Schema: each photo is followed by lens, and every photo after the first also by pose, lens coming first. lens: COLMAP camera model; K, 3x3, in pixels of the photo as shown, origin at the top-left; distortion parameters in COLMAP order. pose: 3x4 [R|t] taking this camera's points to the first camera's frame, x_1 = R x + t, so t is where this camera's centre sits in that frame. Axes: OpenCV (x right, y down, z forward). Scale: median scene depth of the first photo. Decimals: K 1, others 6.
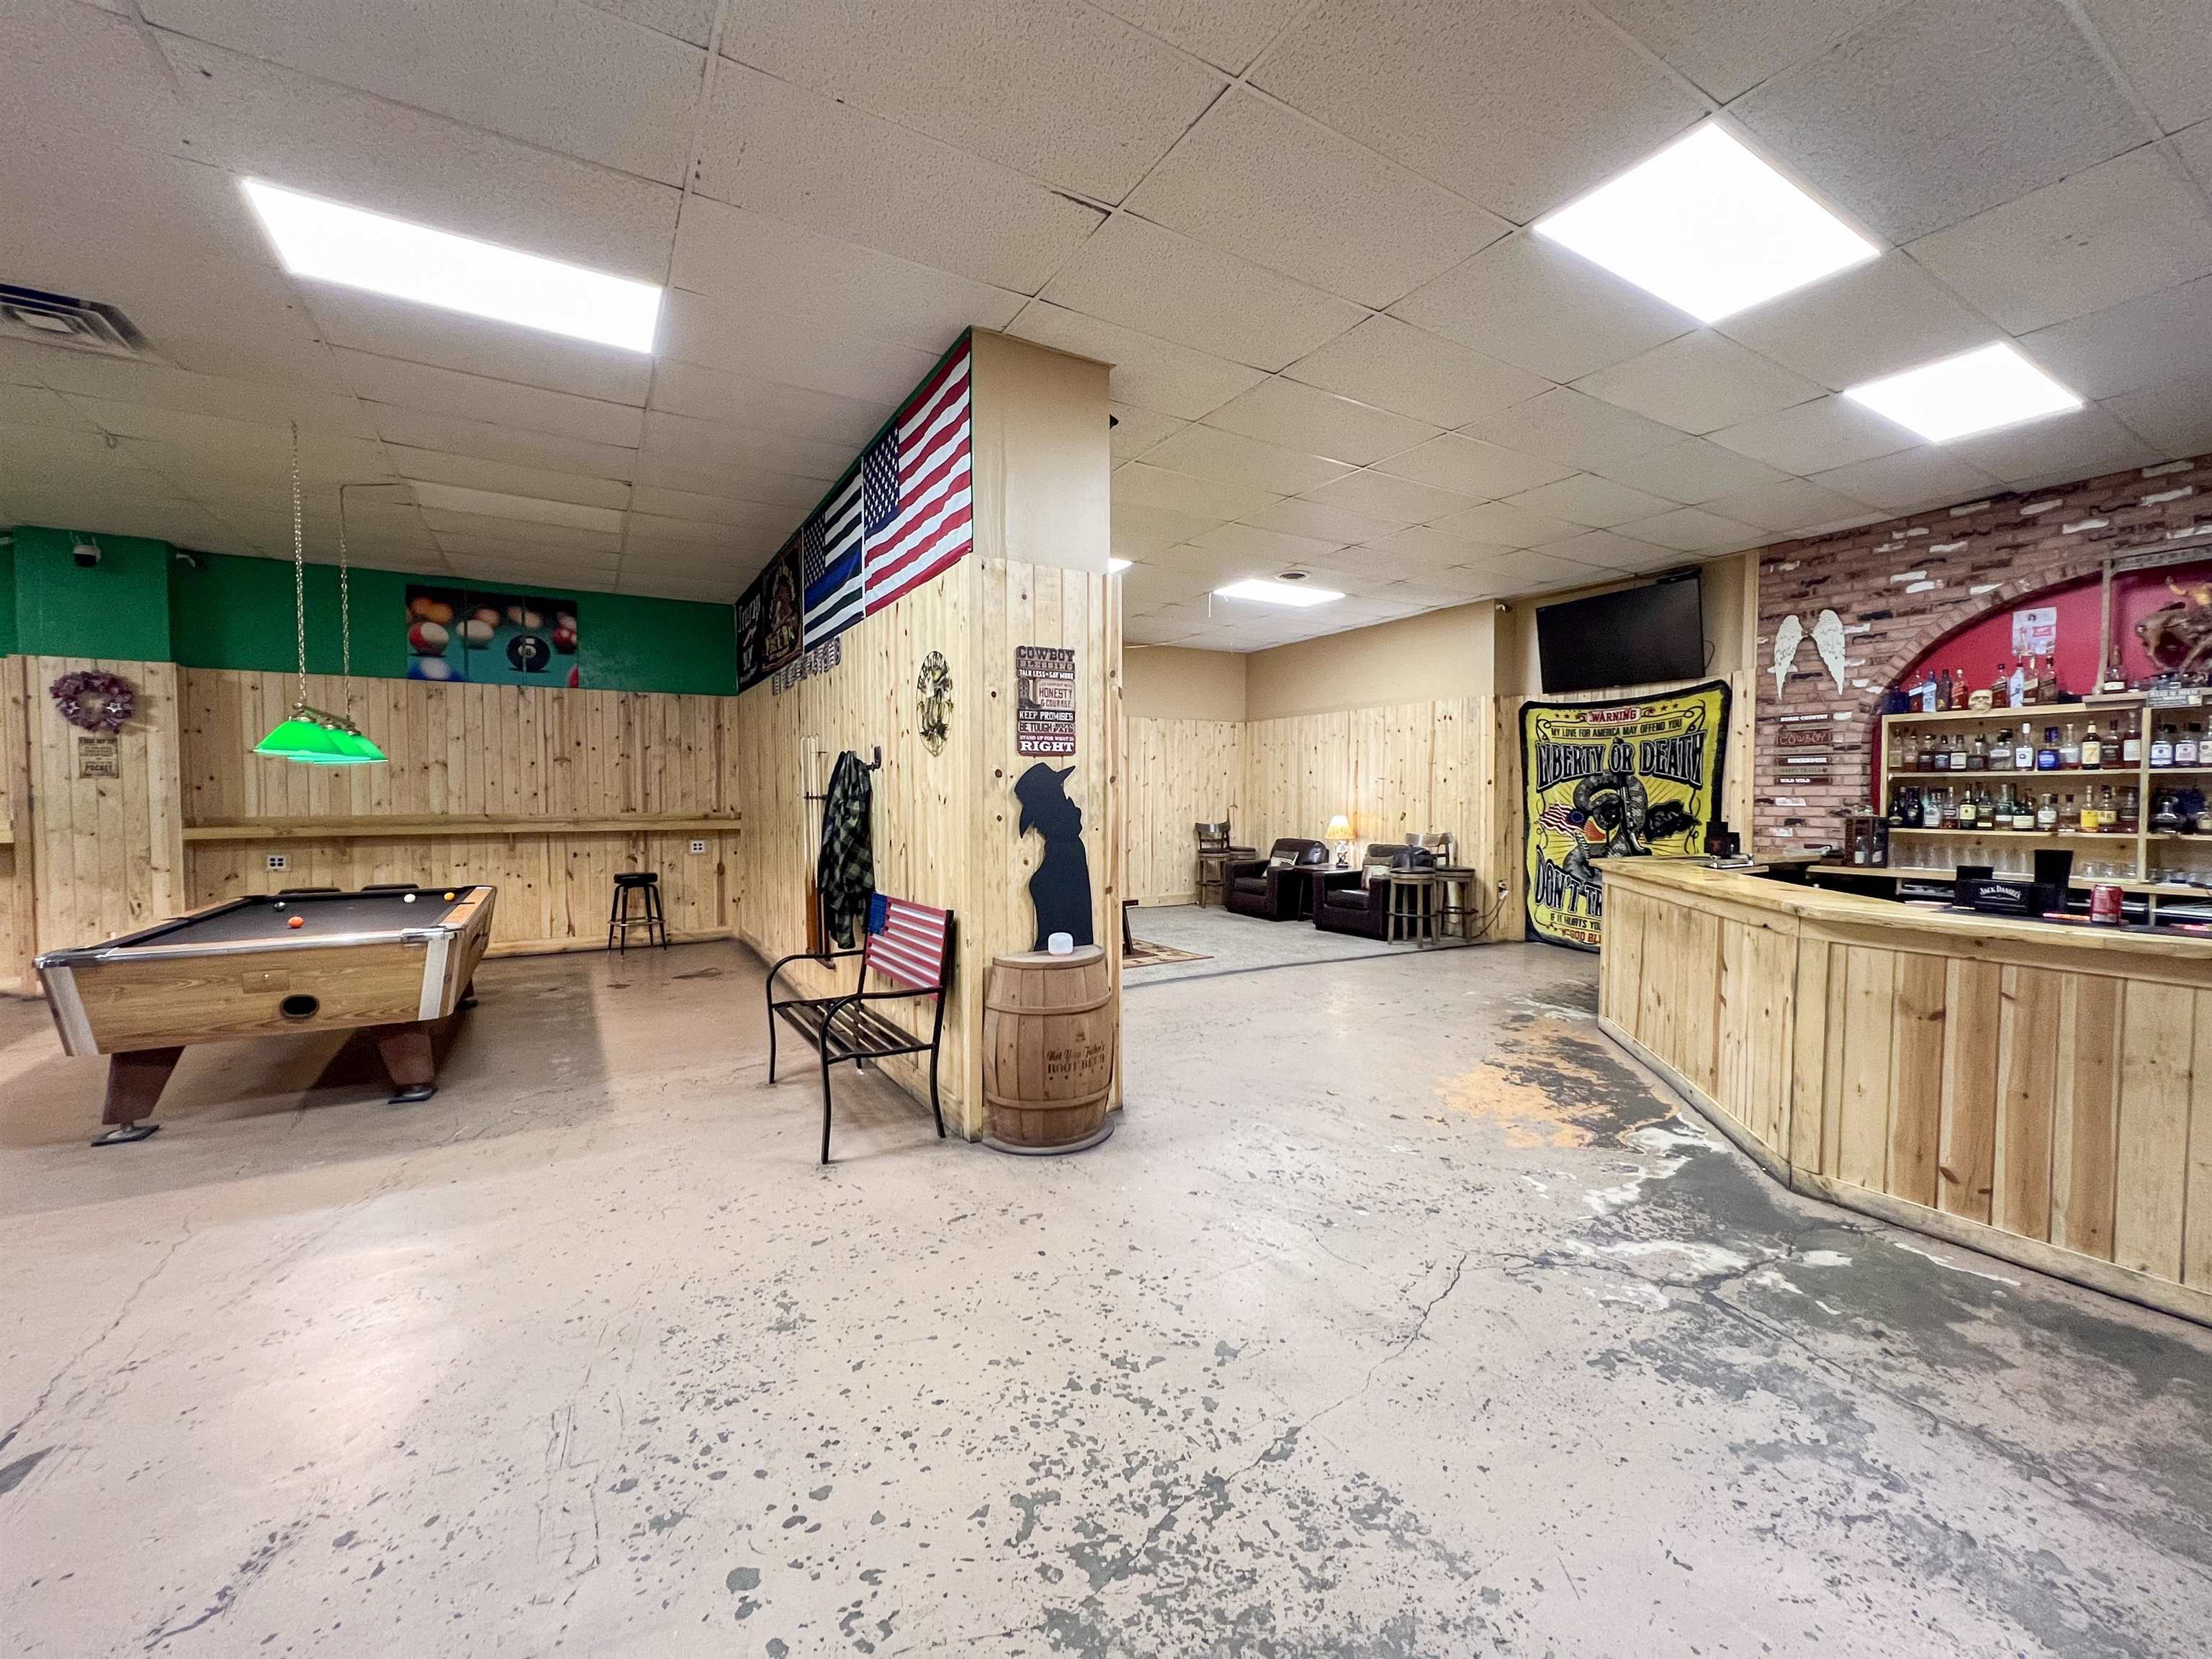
lens RADIAL K [[889.1, 0, 1104.1], [0, 889.1, 833.1], [0, 0, 1]] dist [-0.004906, 0.001179]
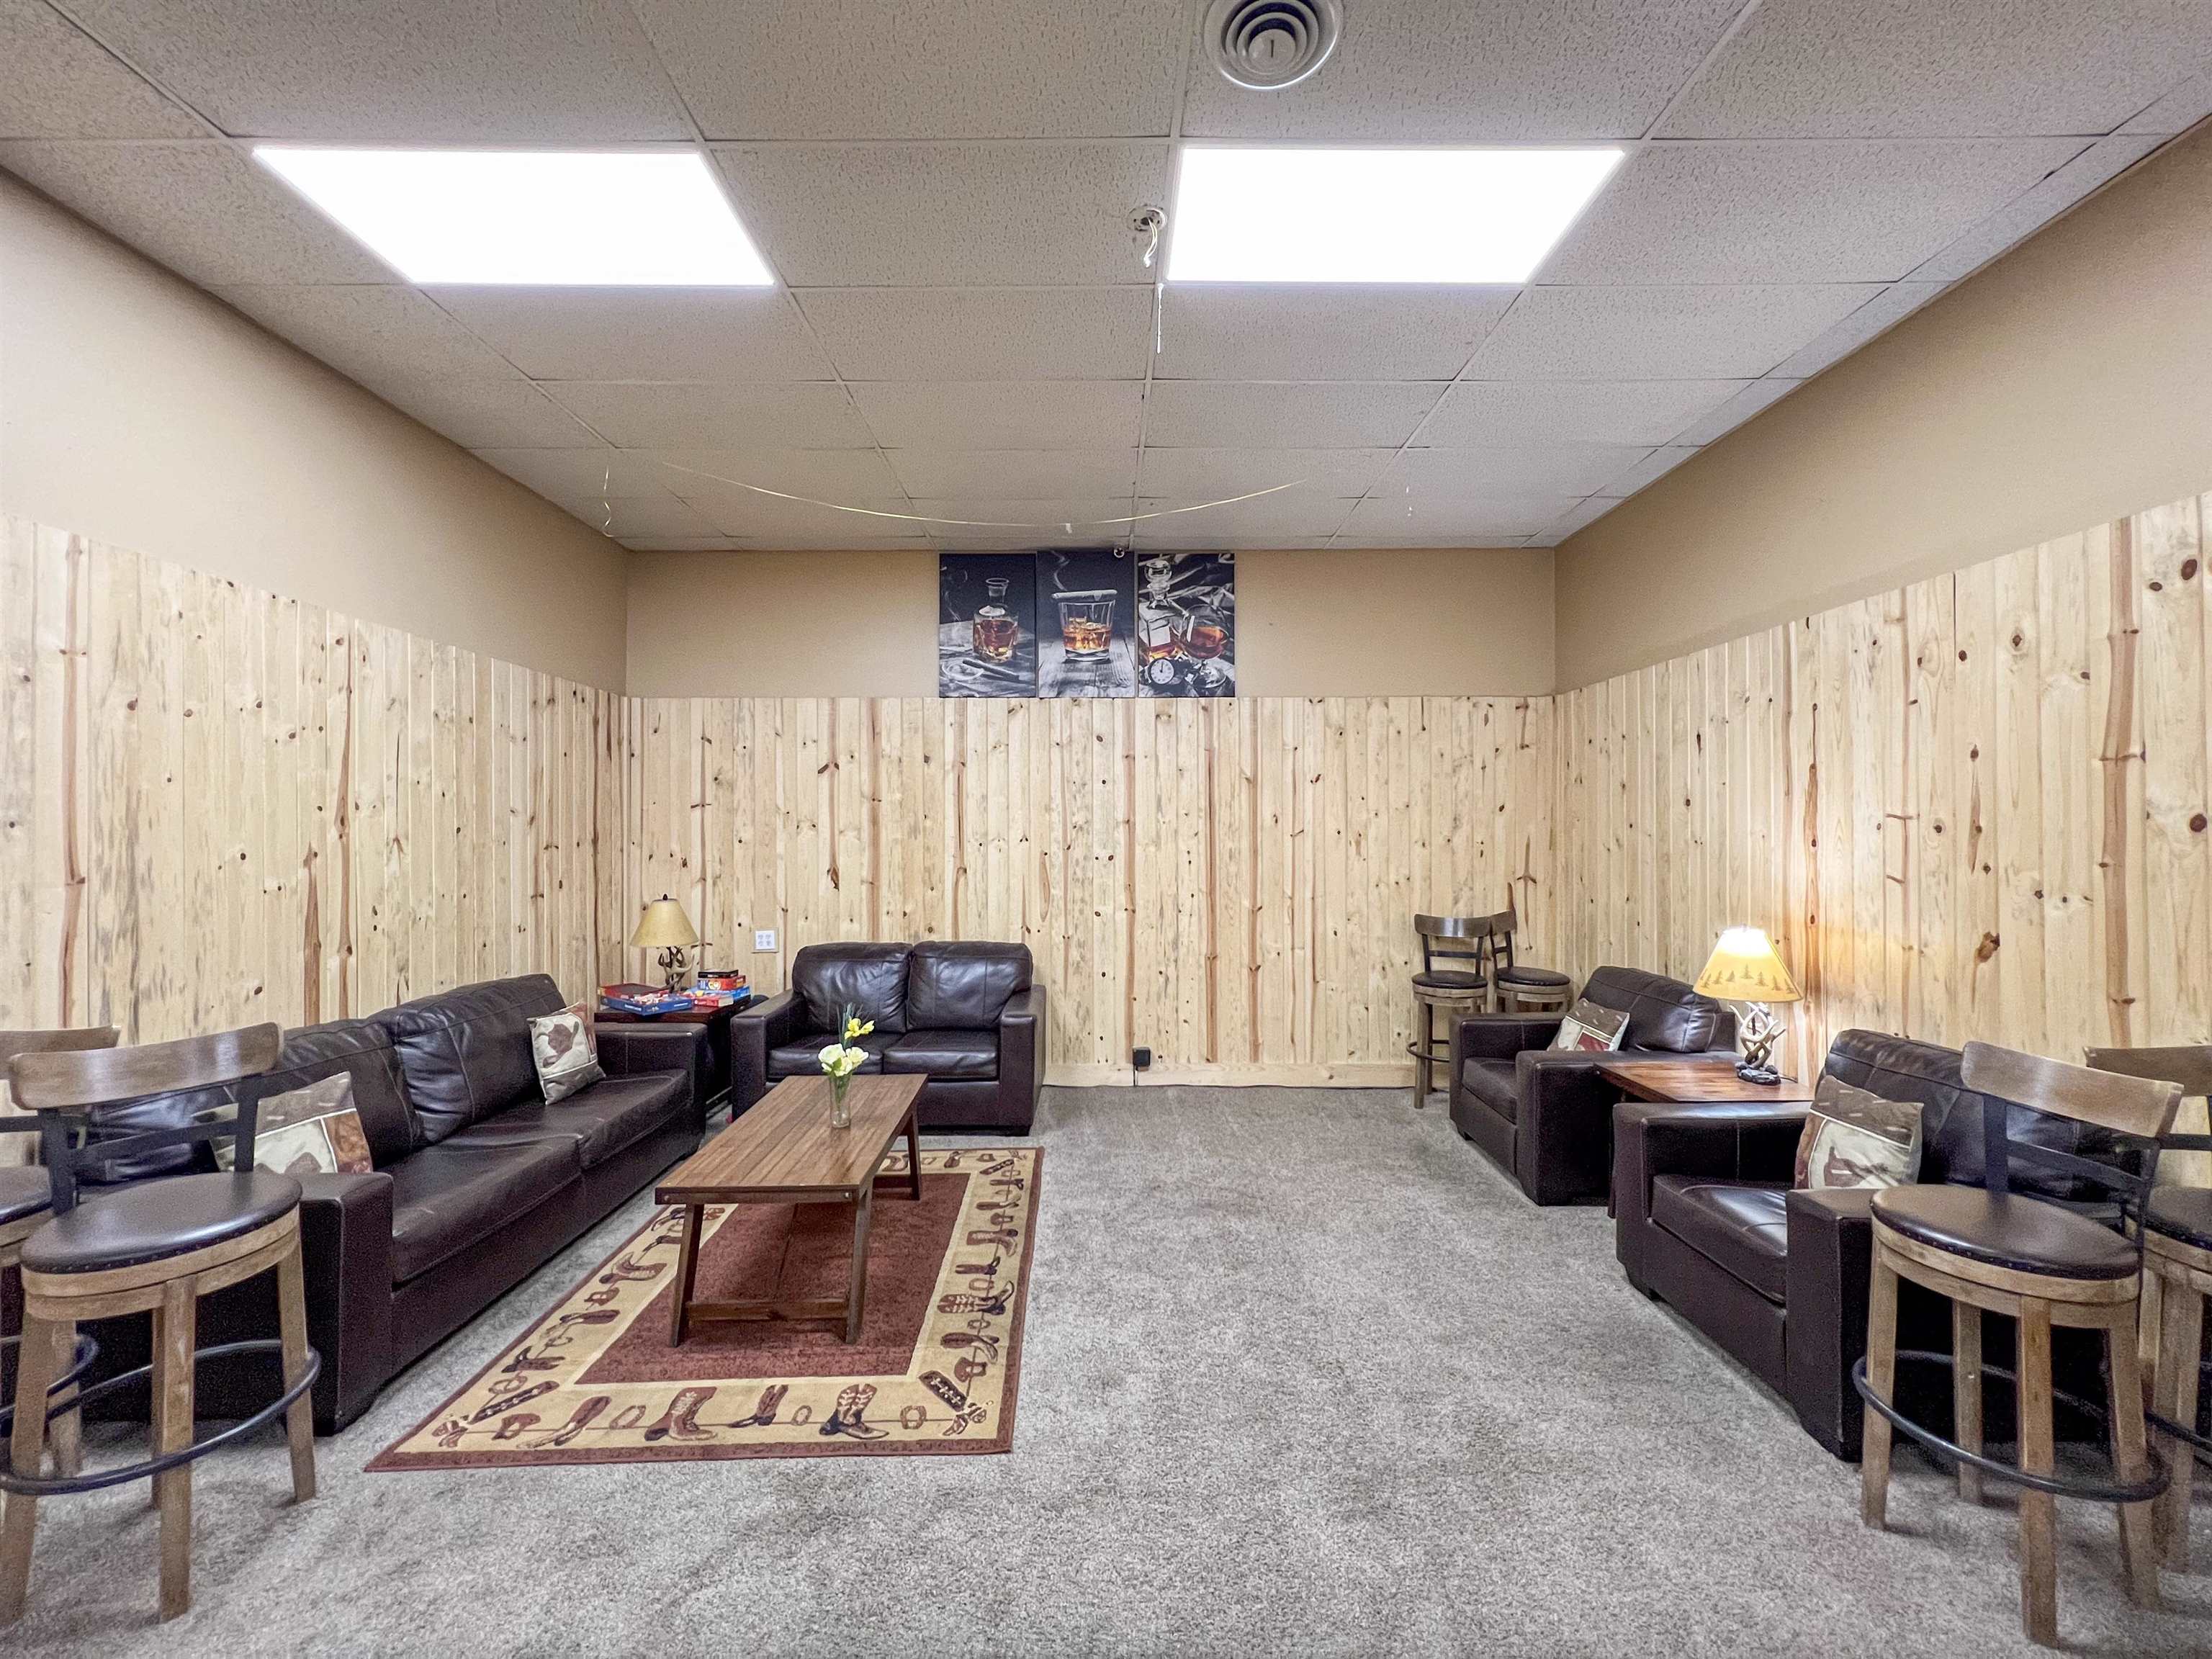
lens RADIAL K [[889.1, 0, 1103.5], [0, 889.1, 824.2], [0, 0, 1]] dist [-0.004906, 0.001179]
pose [[0.864163, -0.009550, -0.503121, 0.207345], [-0.016637, 0.998731, -0.047533, -0.035761], [0.502936, 0.049447, 0.862908, 0.539488]]
